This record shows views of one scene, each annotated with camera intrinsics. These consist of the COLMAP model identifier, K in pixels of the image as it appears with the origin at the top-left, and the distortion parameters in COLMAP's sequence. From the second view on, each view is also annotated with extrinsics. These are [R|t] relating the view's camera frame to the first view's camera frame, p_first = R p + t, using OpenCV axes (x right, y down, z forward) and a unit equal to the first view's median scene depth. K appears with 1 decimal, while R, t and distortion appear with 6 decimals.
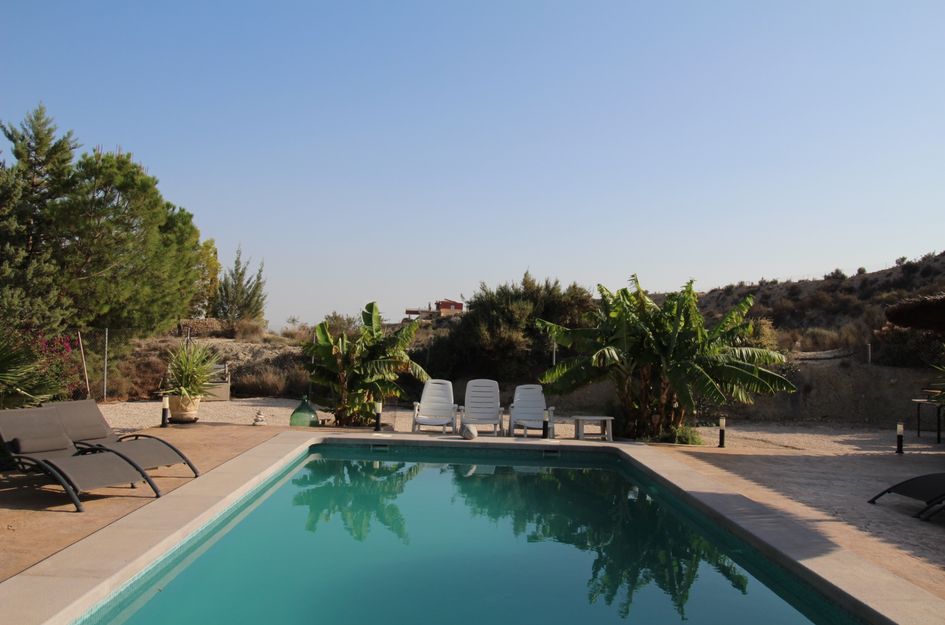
lens RADIAL K [[736.2, 0, 472.5], [0, 736.2, 312.5], [0, 0, 1]] dist [0.004192, 0.000273]
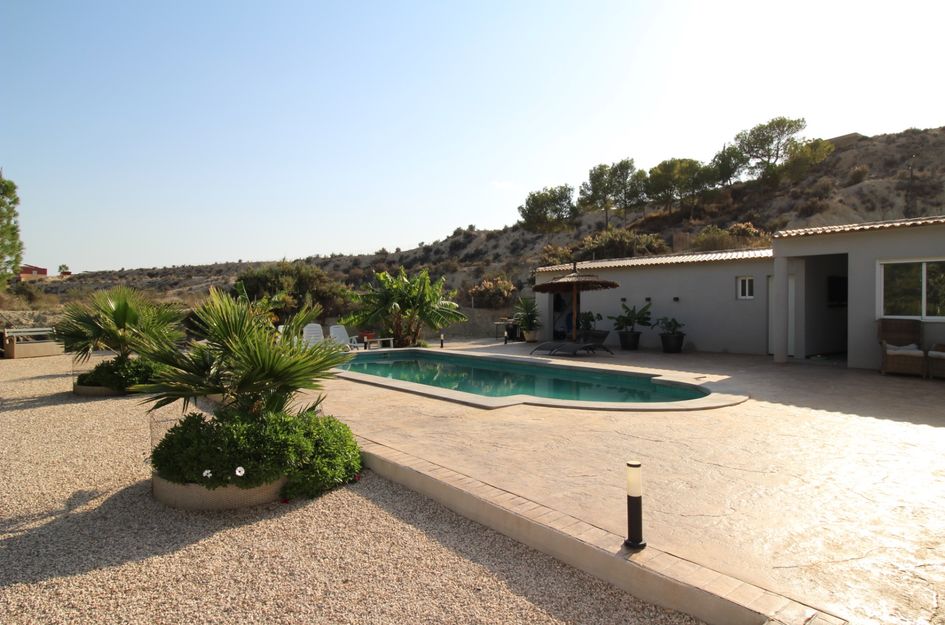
lens RADIAL K [[577.9, 0, 472.5], [0, 577.9, 312.5], [0, 0, 1]] dist [0.001994, -0.000048]
pose [[0.794695, -0.042444, 0.605523, -0.375615], [0.003779, 0.997879, 0.064986, -0.017165], [-0.606997, -0.049355, 0.793170, -0.235389]]
